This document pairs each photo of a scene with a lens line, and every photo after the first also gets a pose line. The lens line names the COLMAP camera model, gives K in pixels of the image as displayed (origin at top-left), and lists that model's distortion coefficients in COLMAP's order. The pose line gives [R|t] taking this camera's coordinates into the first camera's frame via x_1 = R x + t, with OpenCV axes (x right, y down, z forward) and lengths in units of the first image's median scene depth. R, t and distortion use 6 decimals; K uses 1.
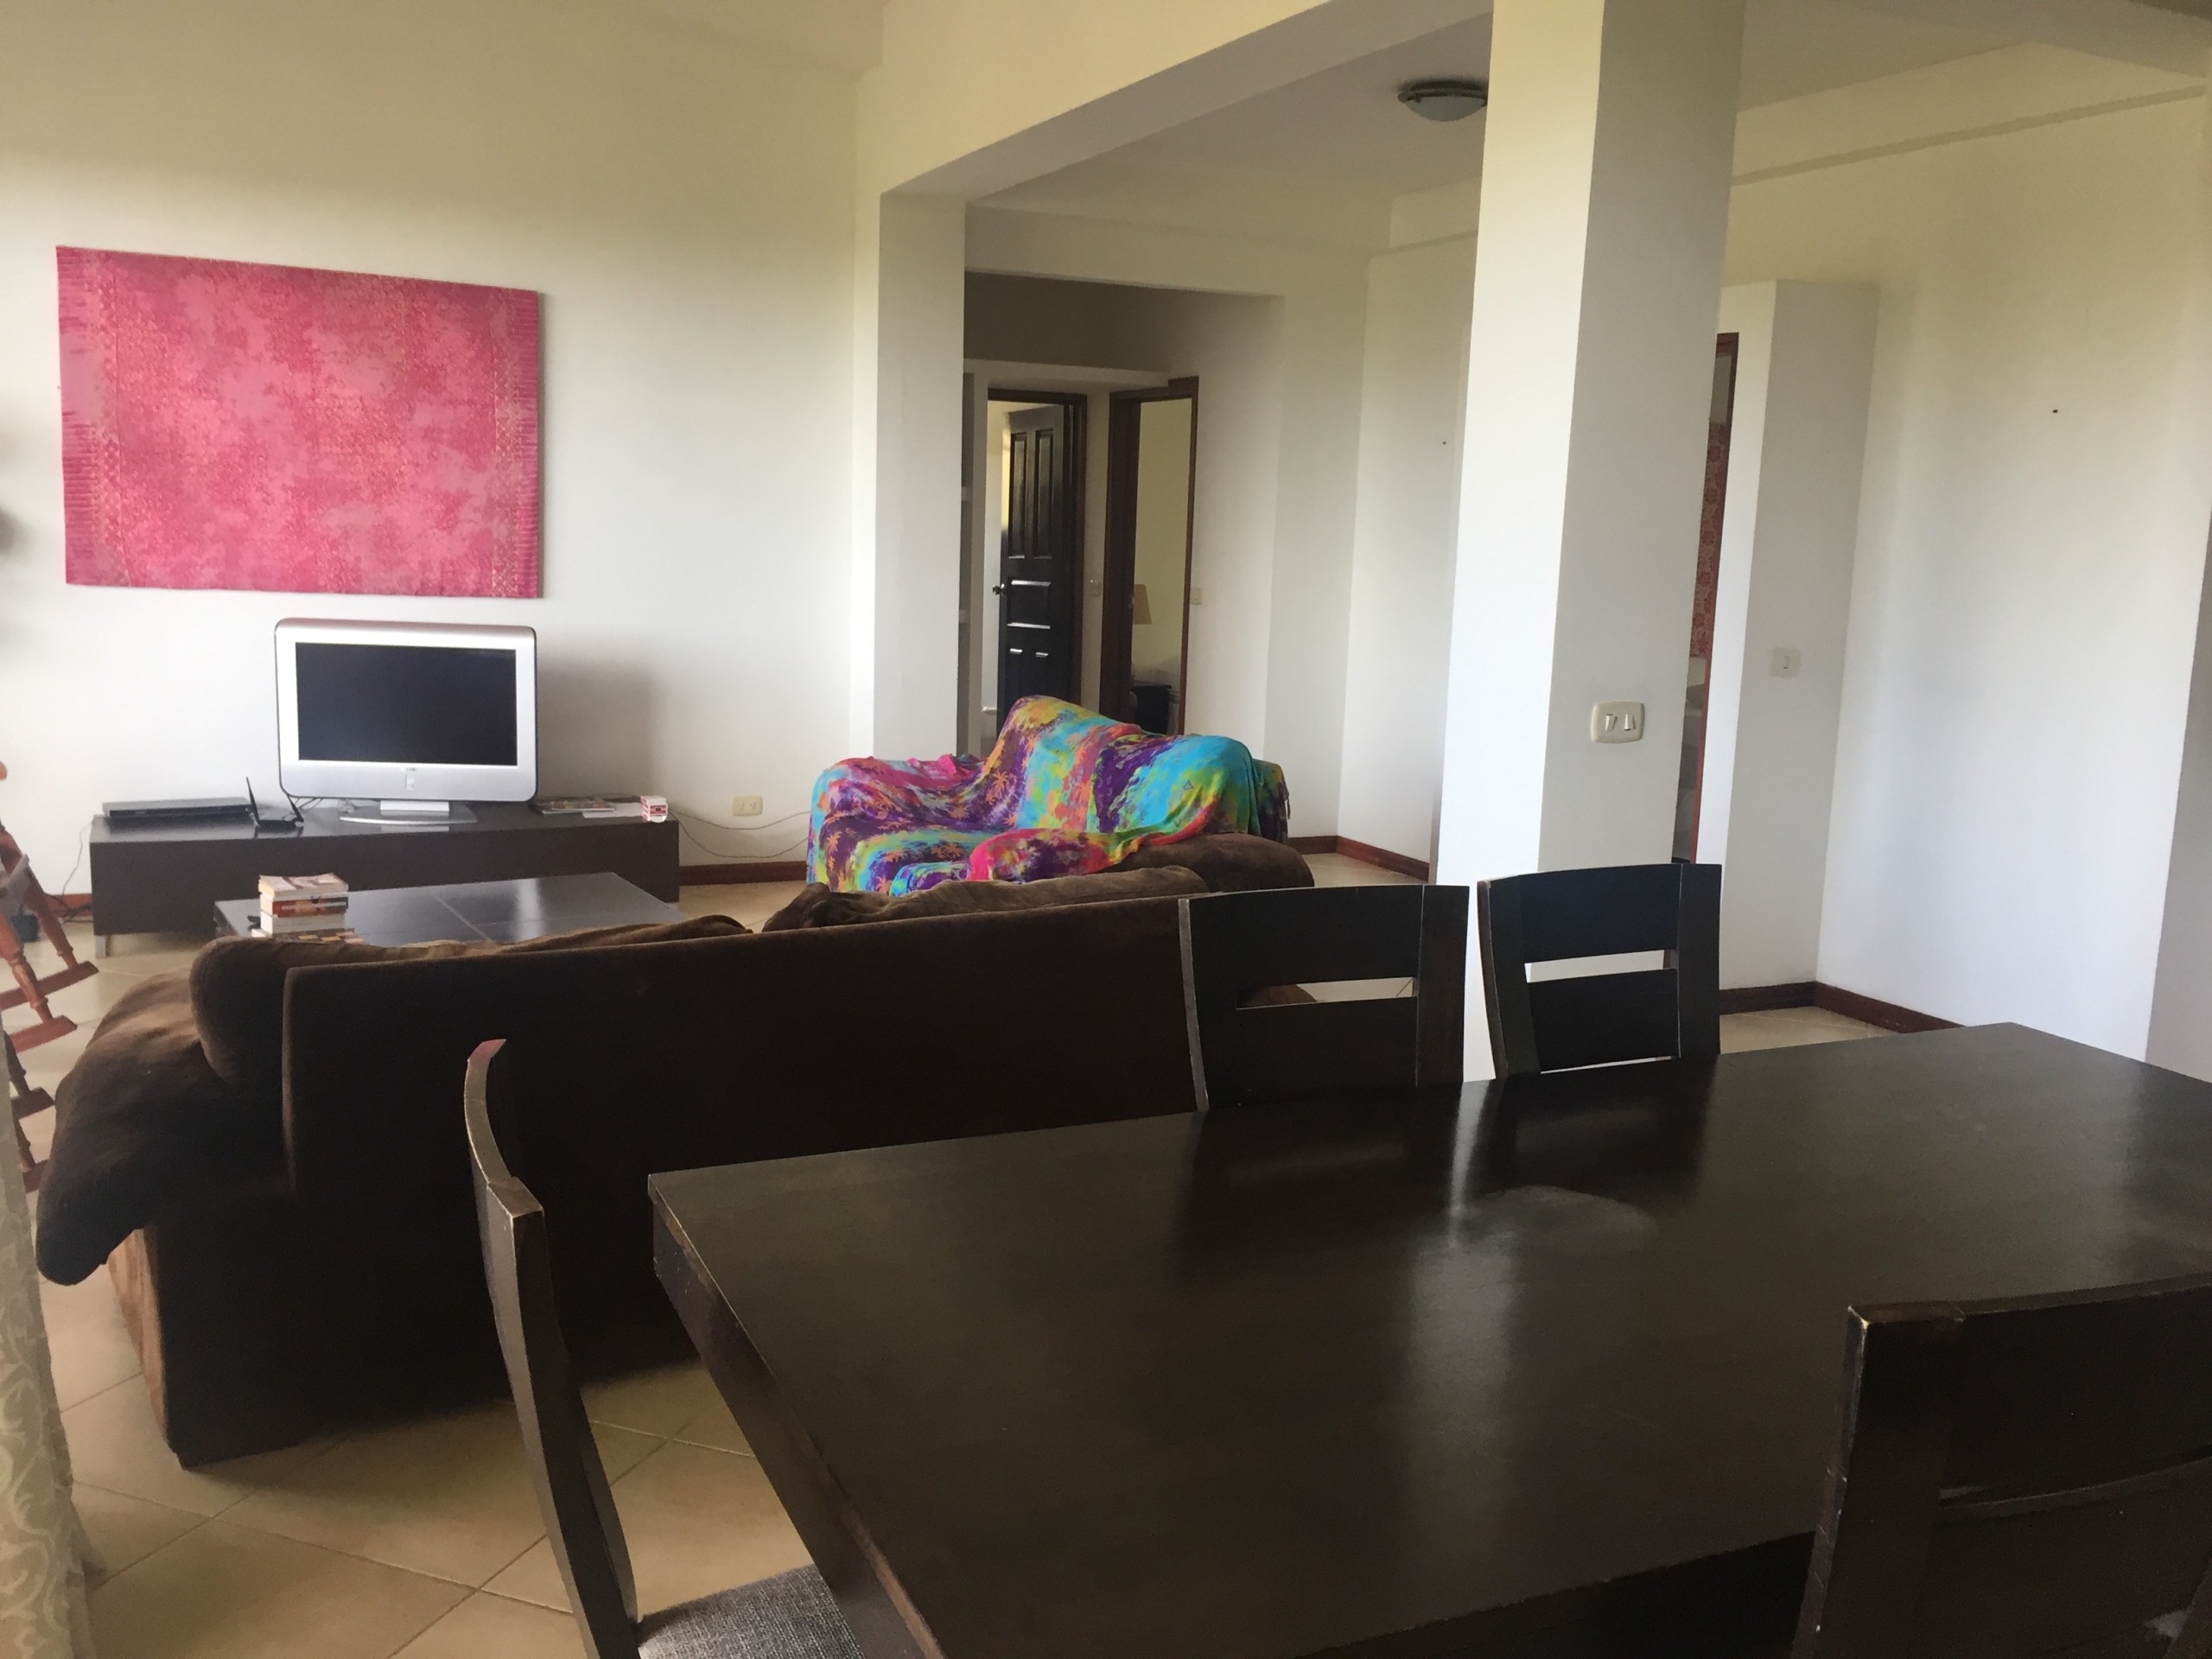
lens RADIAL K [[1913.3, 0, 1115.0], [0, 1913.3, 819.2], [0, 0, 1]] dist [0.079439, -0.118015]
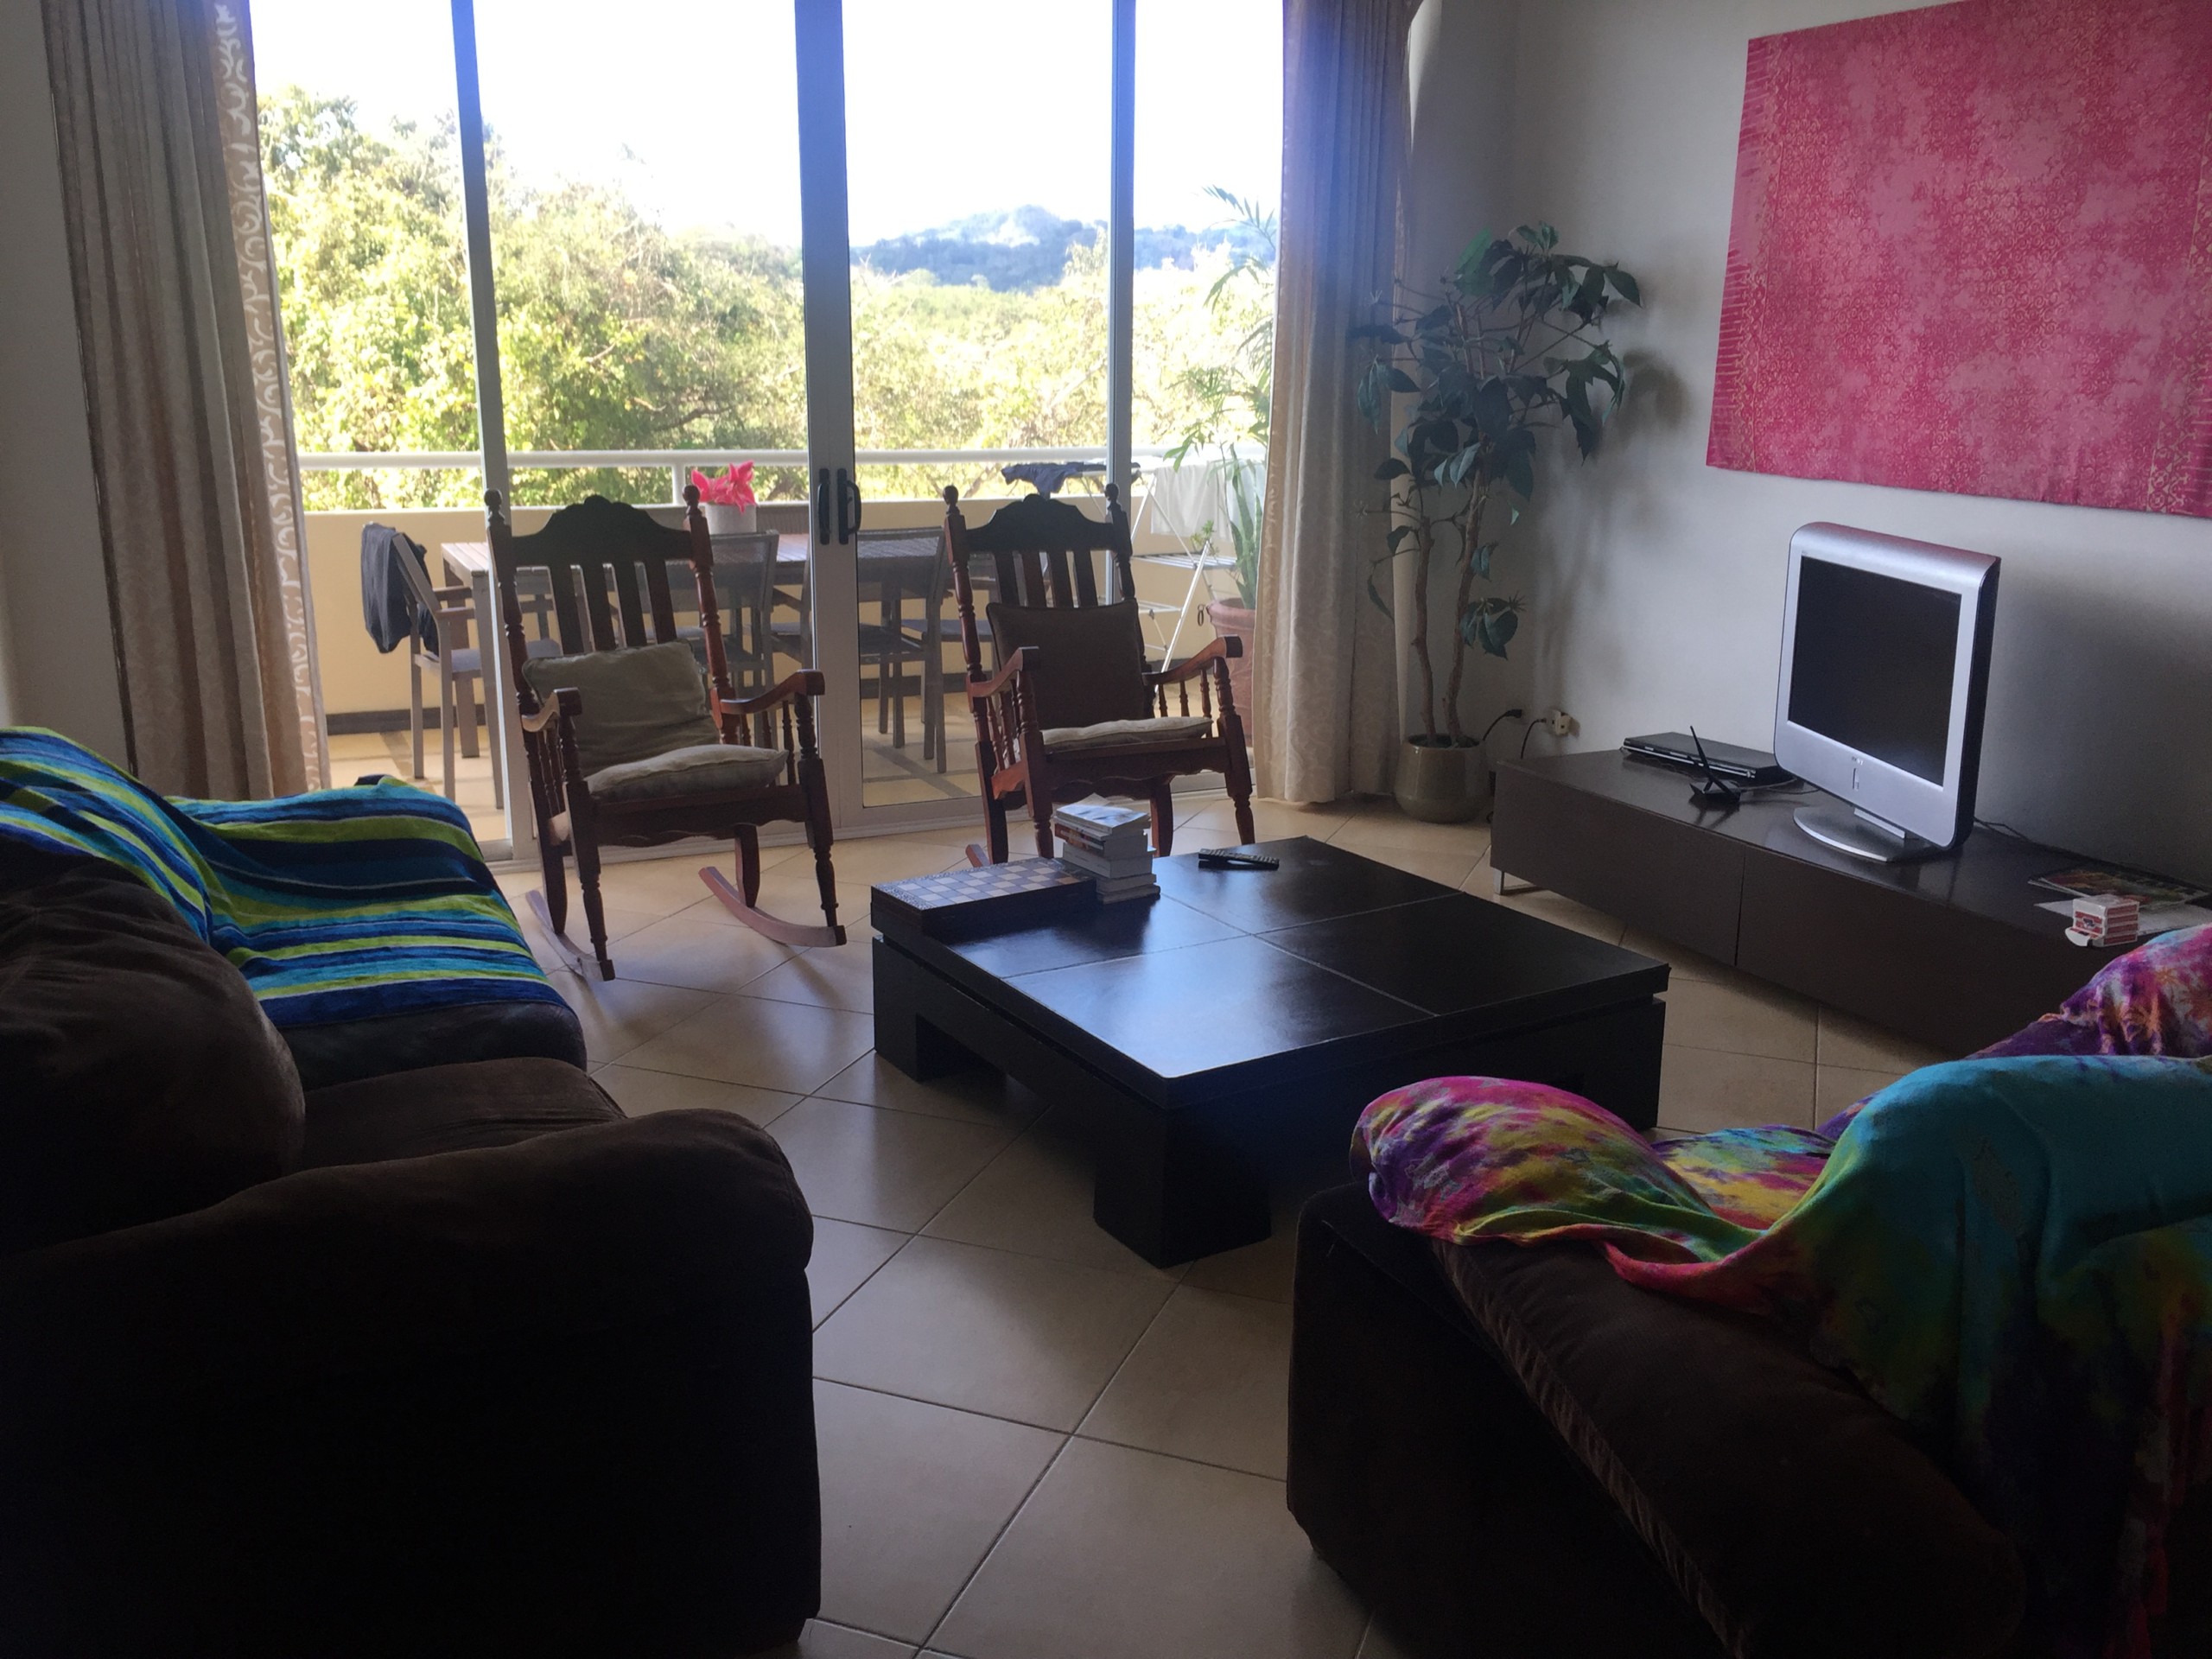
lens RADIAL K [[1913.3, 0, 1090.9], [0, 1913.3, 805.6], [0, 0, 1]] dist [0.079439, -0.118015]
pose [[-0.025206, 0.198399, -0.979797, 0.288126], [-0.163979, 0.966013, 0.199826, -0.098857], [0.986142, 0.165703, 0.008184, 0.728890]]
